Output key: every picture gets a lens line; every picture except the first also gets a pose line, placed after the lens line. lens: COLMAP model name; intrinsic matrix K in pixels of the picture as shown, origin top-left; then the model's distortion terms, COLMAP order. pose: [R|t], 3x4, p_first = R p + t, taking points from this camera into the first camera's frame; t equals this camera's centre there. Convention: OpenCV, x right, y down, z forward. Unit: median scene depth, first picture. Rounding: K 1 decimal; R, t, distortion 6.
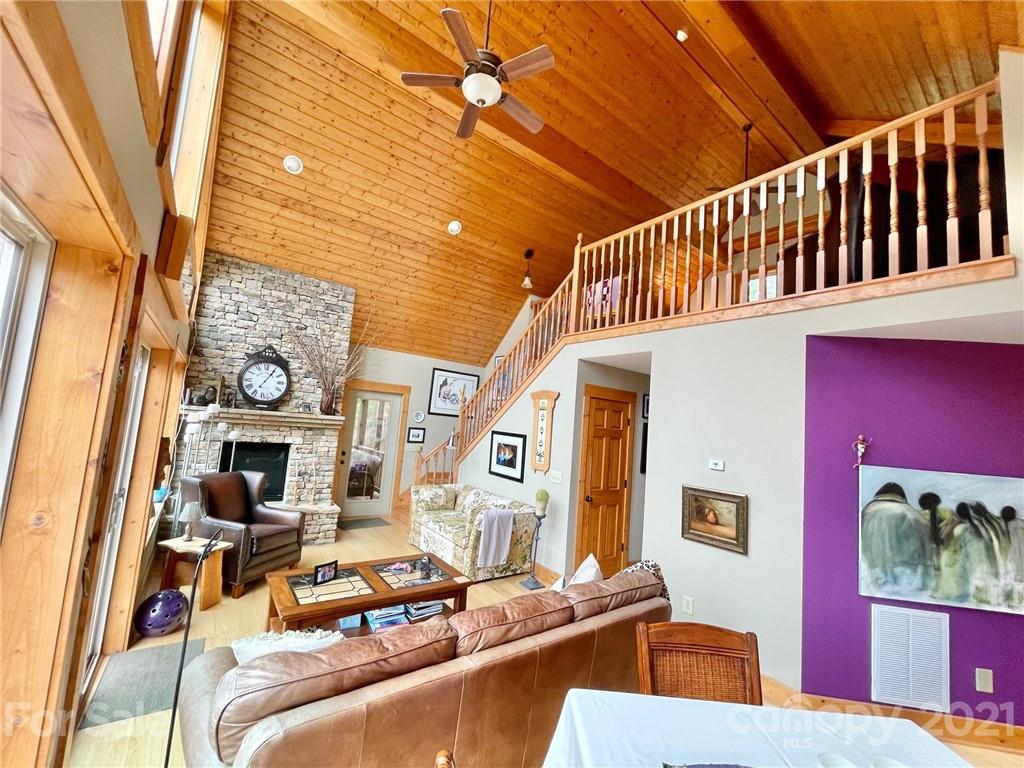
lens RADIAL K [[412.4, 0, 508.5], [0, 412.4, 382.8], [0, 0, 1]] dist [-0.006293, 0.002586]
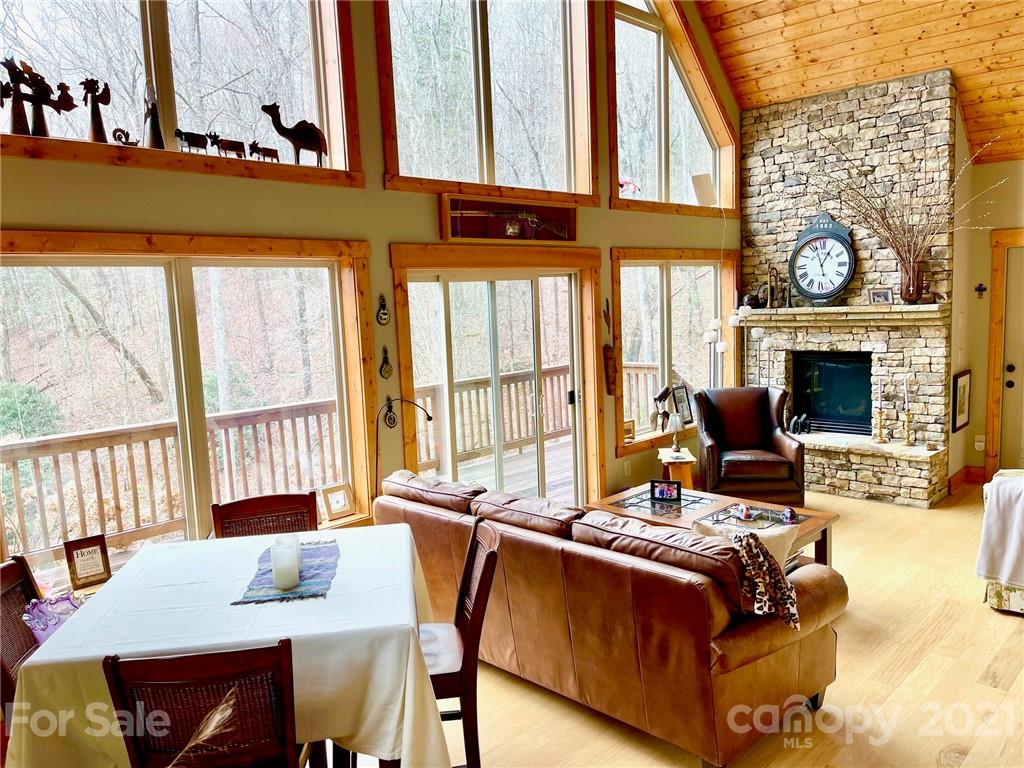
lens RADIAL K [[773.8, 0, 509.0], [0, 773.8, 387.3], [0, 0, 1]] dist [0.053081, -0.052585]
pose [[0.146796, 0.028603, -0.988753, 0.656226], [0.151490, 0.987140, 0.051047, 0.052645], [0.977498, -0.157280, 0.140575, 0.248660]]
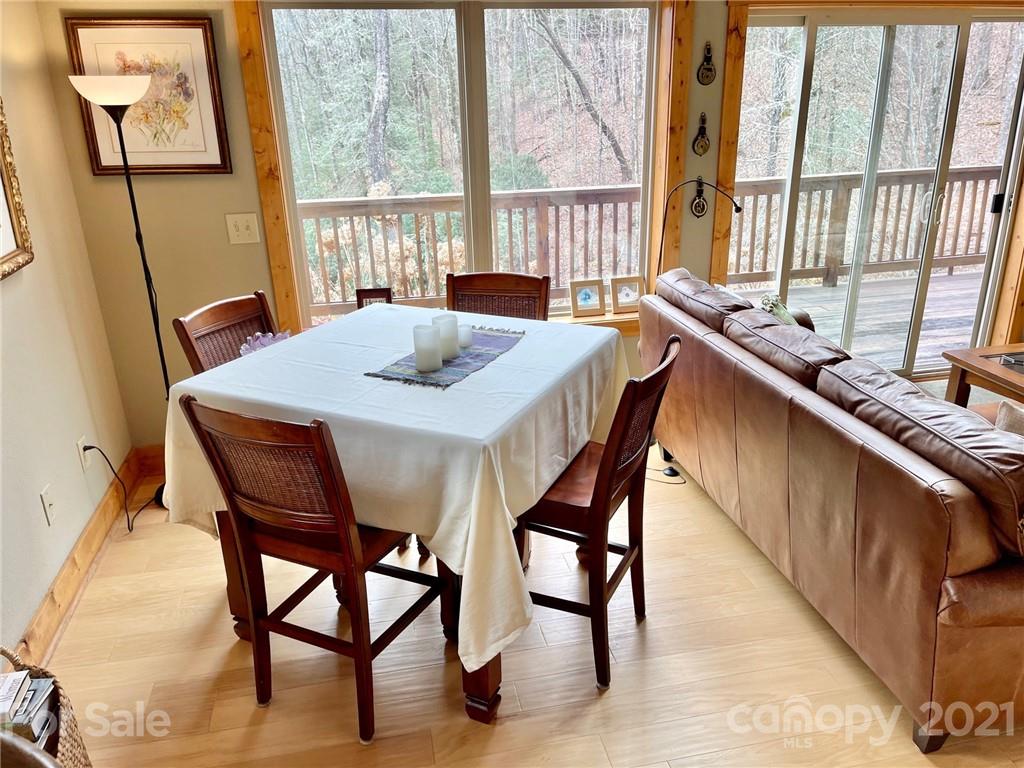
lens RADIAL K [[773.8, 0, 511.6], [0, 773.8, 391.3], [0, 0, 1]] dist [0.053081, -0.052585]
pose [[-0.426967, 0.258541, -0.866519, 0.528978], [0.081632, 0.965363, 0.247810, 0.084638], [0.900575, 0.035071, -0.433284, 0.401788]]
